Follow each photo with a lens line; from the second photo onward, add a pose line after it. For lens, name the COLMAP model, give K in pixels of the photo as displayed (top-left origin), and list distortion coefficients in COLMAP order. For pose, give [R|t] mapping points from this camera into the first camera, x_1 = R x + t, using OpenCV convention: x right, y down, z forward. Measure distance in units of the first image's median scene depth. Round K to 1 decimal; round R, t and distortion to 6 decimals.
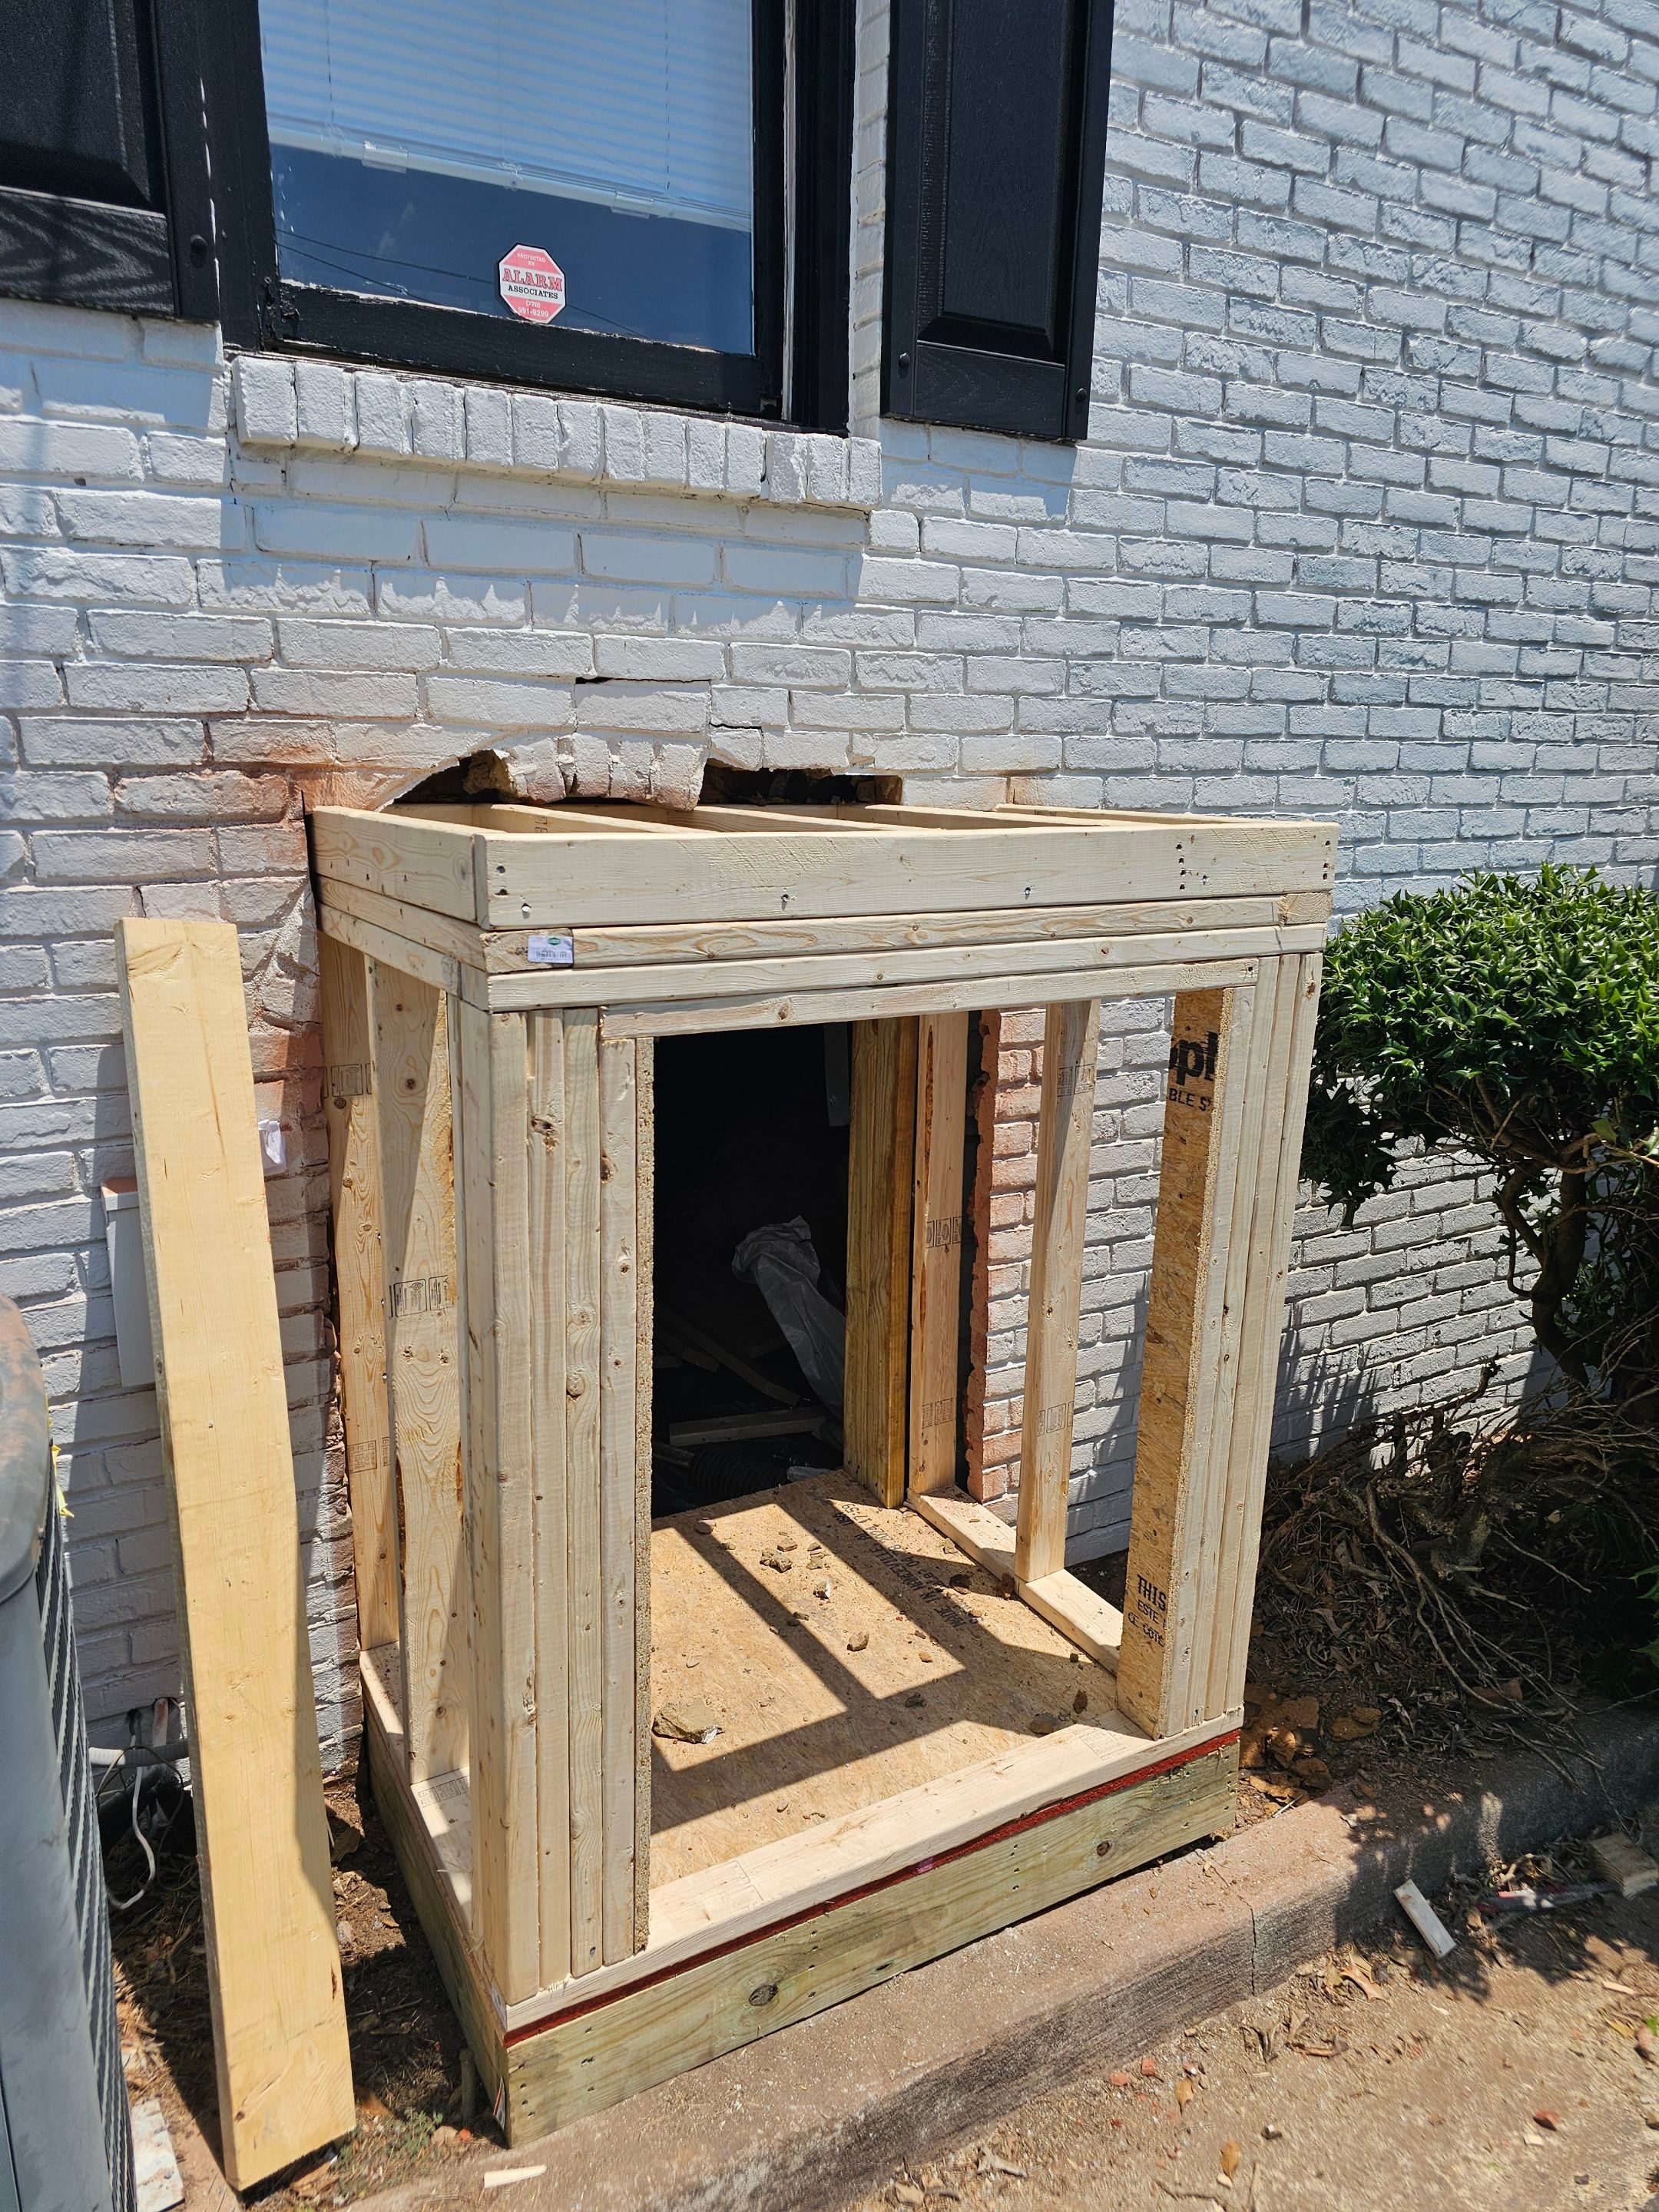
lens RADIAL K [[1537.1, 0, 829.5], [0, 1537.1, 1106.0], [0, 0, 1]] dist [0.045268, -0.004391]
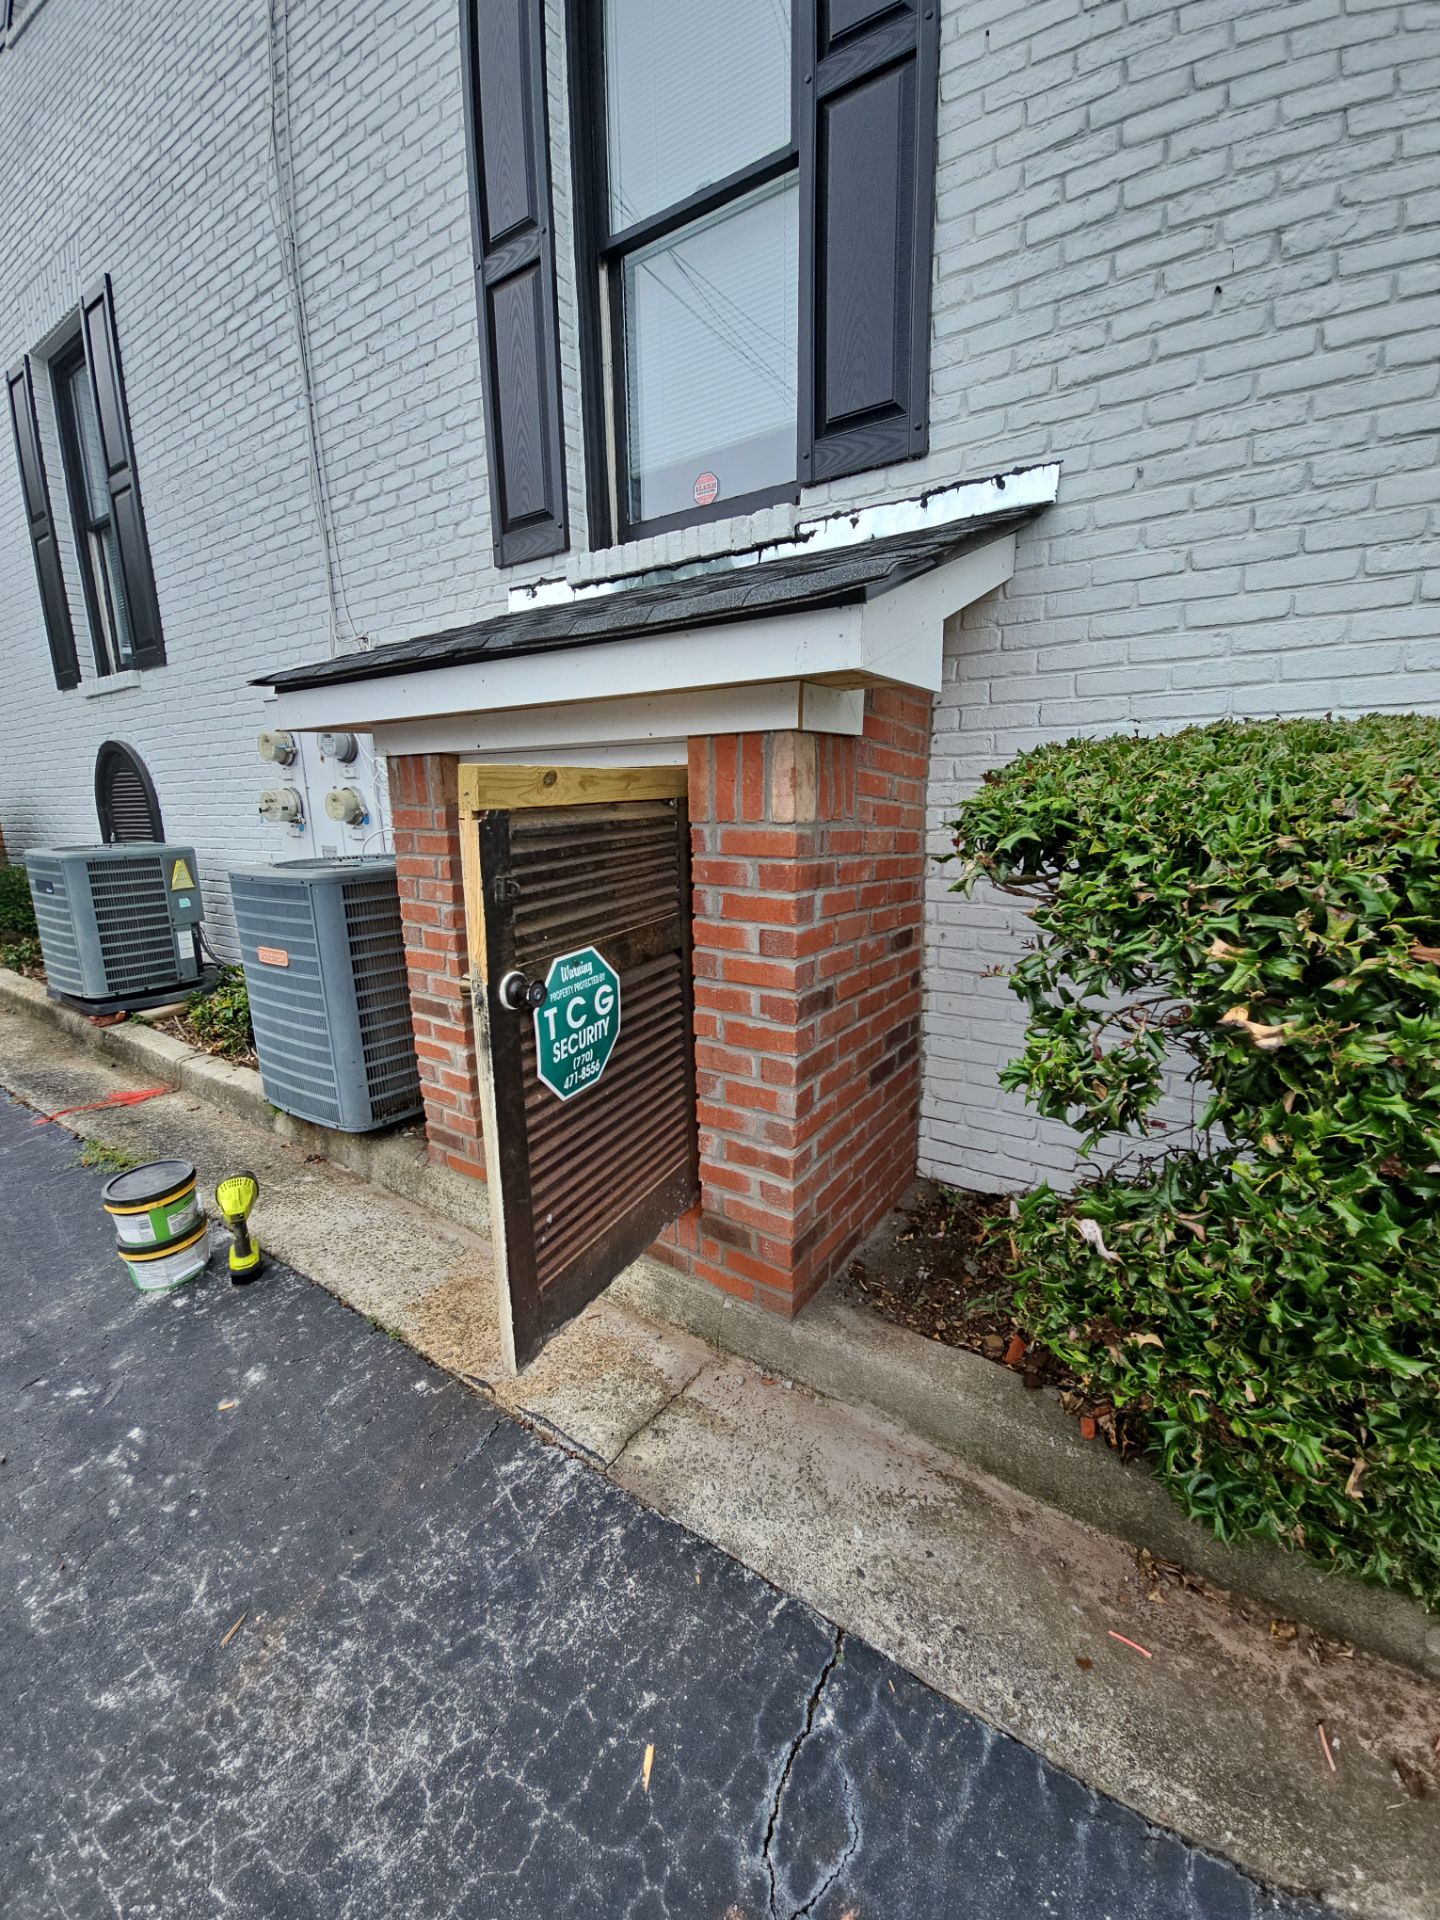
lens RADIAL K [[784.0, 0, 715.1], [0, 784.0, 960.2], [0, 0, 1]] dist [-0.001118, -0.000106]
pose [[0.430415, 0.159450, -0.888436, 0.895515], [-0.182426, 0.979329, 0.087385, 0.067325], [0.884004, 0.124462, 0.450606, 0.495309]]
